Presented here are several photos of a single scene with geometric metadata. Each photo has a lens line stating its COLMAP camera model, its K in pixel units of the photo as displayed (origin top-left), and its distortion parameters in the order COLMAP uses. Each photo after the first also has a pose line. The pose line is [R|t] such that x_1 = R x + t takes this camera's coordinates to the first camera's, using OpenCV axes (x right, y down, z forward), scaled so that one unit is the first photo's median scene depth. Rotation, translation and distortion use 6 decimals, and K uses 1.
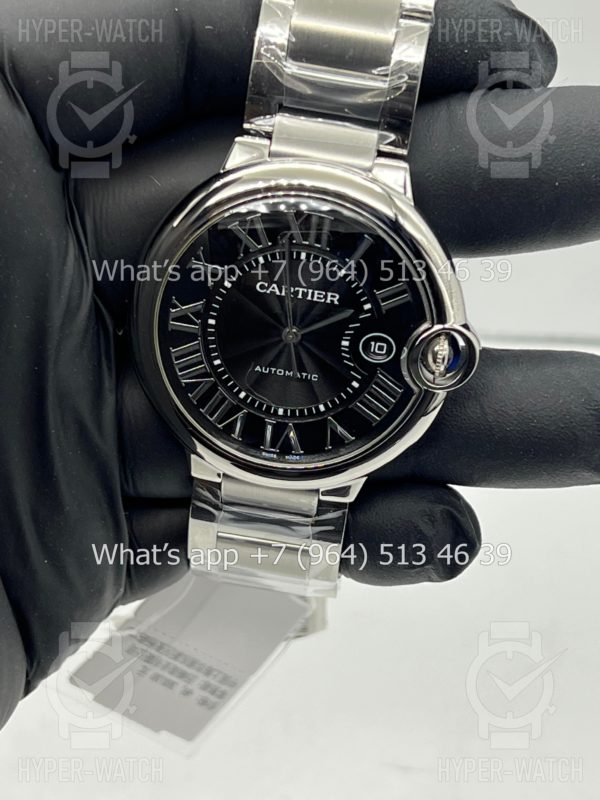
lens RADIAL K [[1898.2, 0, 300.0], [0, 1898.2, 400.0], [0, 0, 1]] dist [0.526577, -4.814563]
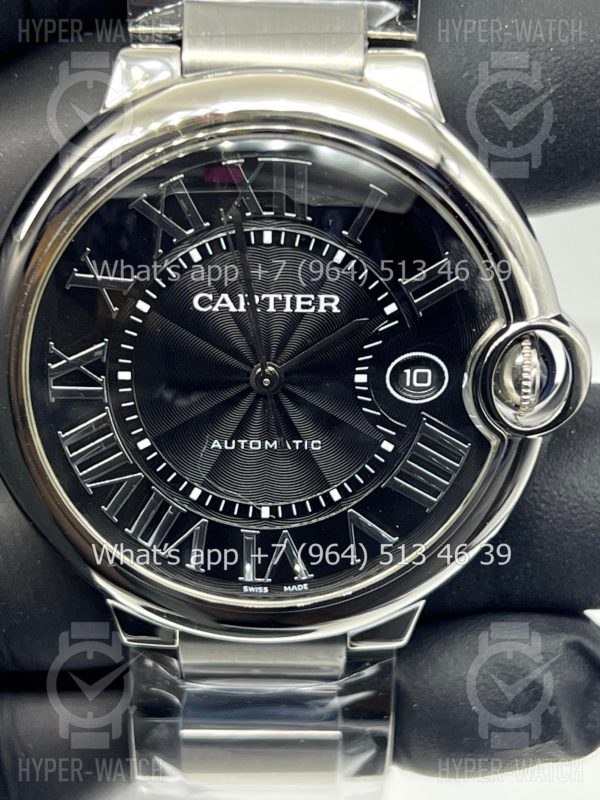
lens RADIAL K [[1898.2, 0, 300.0], [0, 1898.2, 400.0], [0, 0, 1]] dist [0.526577, -4.814563]
pose [[0.987389, -0.147599, 0.057252, -0.028257], [0.149507, 0.988287, -0.030592, -0.008476], [-0.052066, 0.038765, 0.997891, 0.426784]]
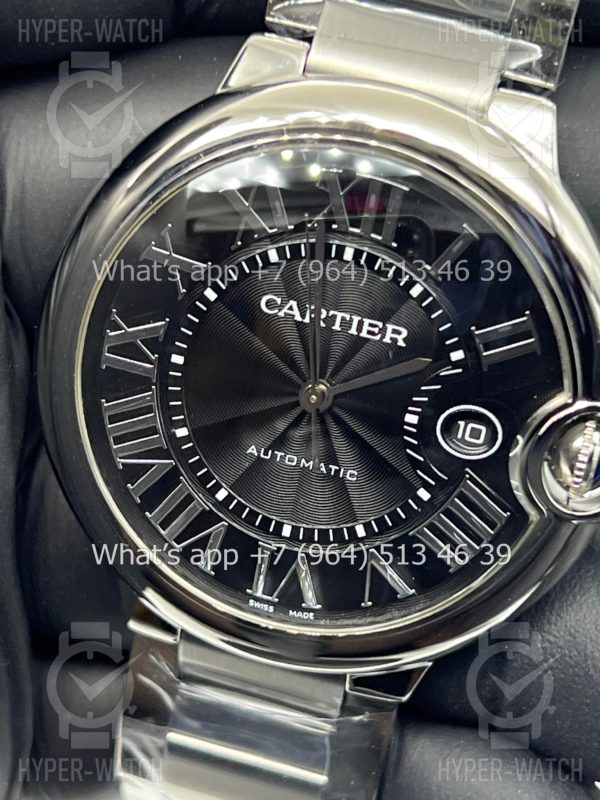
lens RADIAL K [[1898.2, 0, 300.0], [0, 1898.2, 400.0], [0, 0, 1]] dist [0.526577, -4.814563]
pose [[0.993941, 0.089255, -0.064148, 0.026587], [-0.092530, 0.994451, -0.050046, -0.004510], [0.059325, 0.055678, 0.996685, 0.445447]]
